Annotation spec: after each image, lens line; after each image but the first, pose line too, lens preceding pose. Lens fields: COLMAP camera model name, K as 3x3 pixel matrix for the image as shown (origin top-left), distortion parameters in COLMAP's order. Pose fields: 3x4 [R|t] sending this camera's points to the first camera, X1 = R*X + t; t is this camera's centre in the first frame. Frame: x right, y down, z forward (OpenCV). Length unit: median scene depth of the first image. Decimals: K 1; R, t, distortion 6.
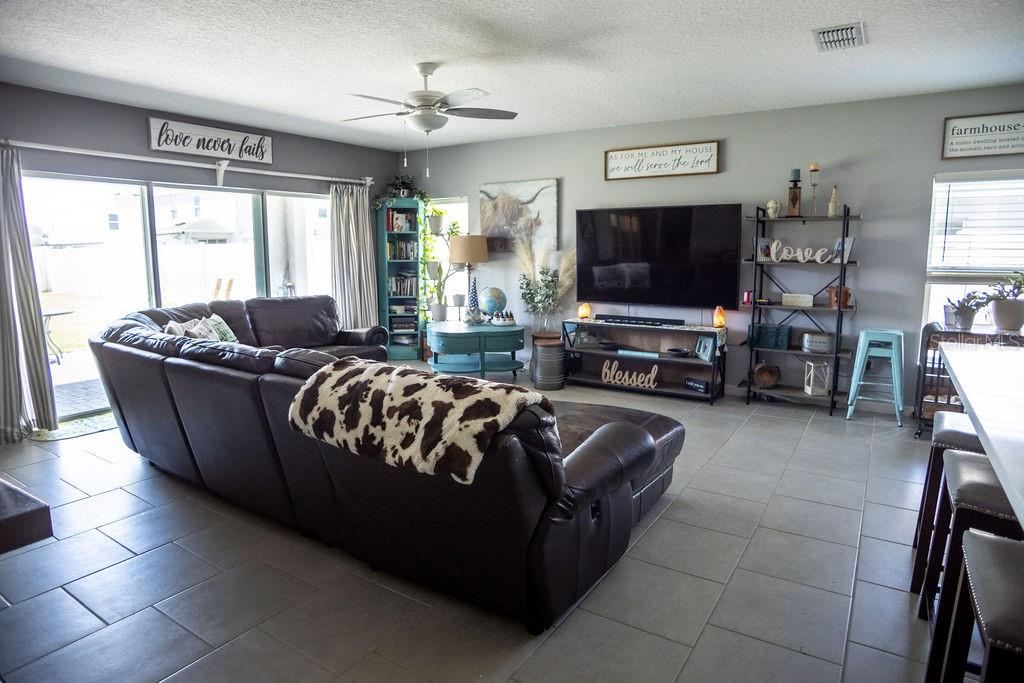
lens RADIAL K [[594.0, 0, 514.6], [0, 594.0, 335.6], [0, 0, 1]] dist [-0.113434, 0.063059]
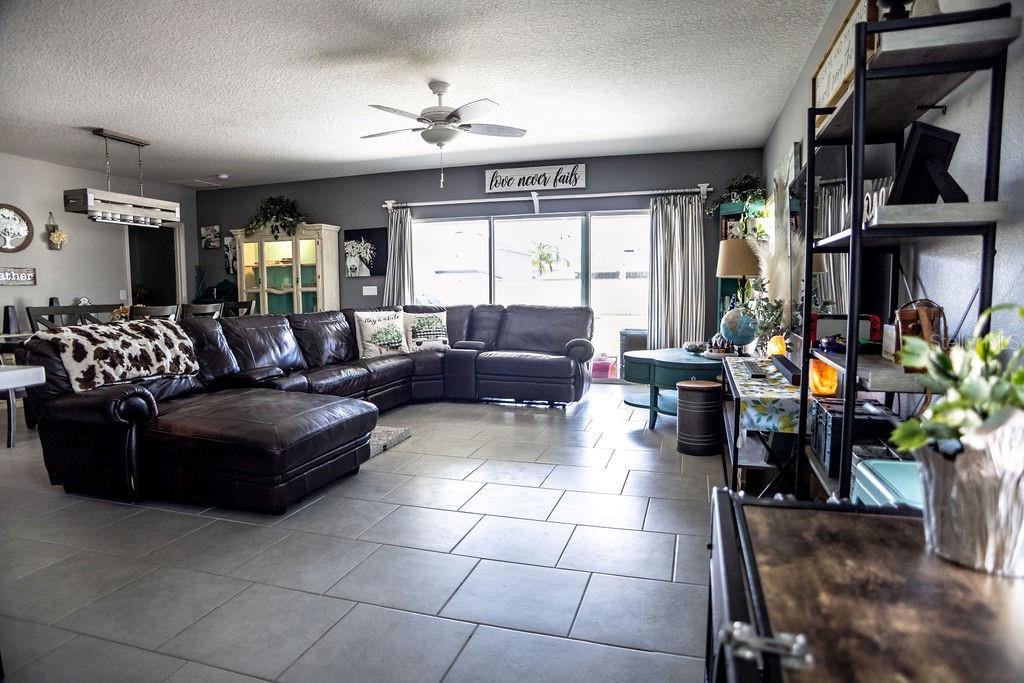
lens RADIAL K [[594.0, 0, 514.6], [0, 594.0, 335.6], [0, 0, 1]] dist [-0.113434, 0.063059]
pose [[0.275842, 0.072247, -0.958484, 0.946195], [-0.131705, 0.990607, 0.036764, -0.061888], [0.952137, 0.116096, 0.282767, 0.875318]]
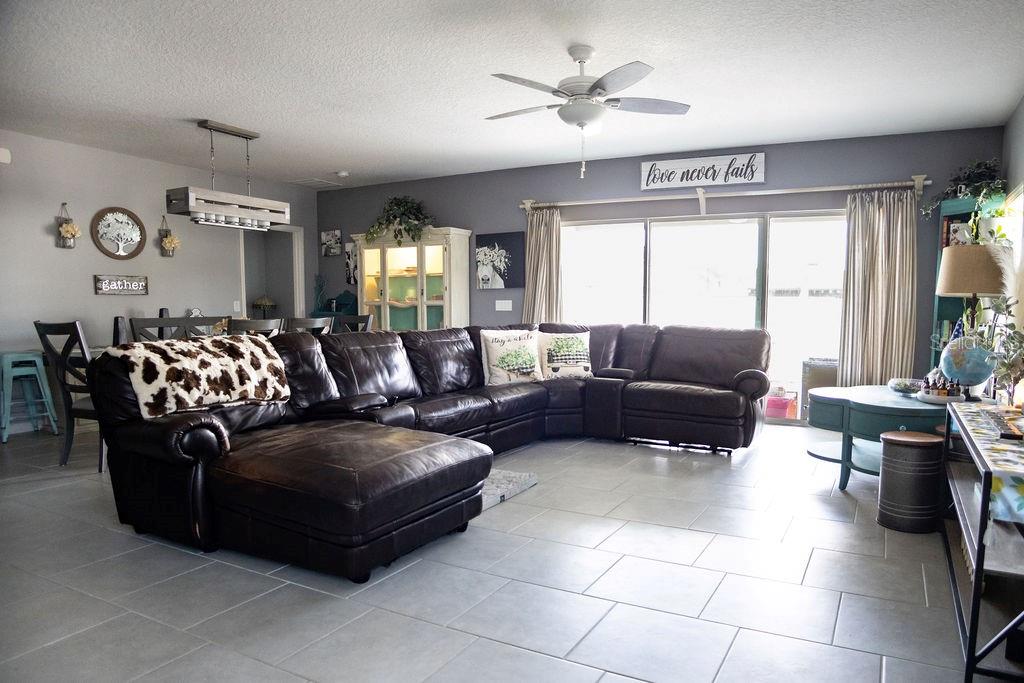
lens RADIAL K [[665.9, 0, 566.5], [0, 665.9, 371.8], [0, 0, 1]] dist [-0.114124, 0.069461]
pose [[0.114214, 0.098106, -0.988600, 0.843343], [-0.150137, 0.985387, 0.080442, -0.067047], [0.982046, 0.139238, 0.127275, 0.914217]]
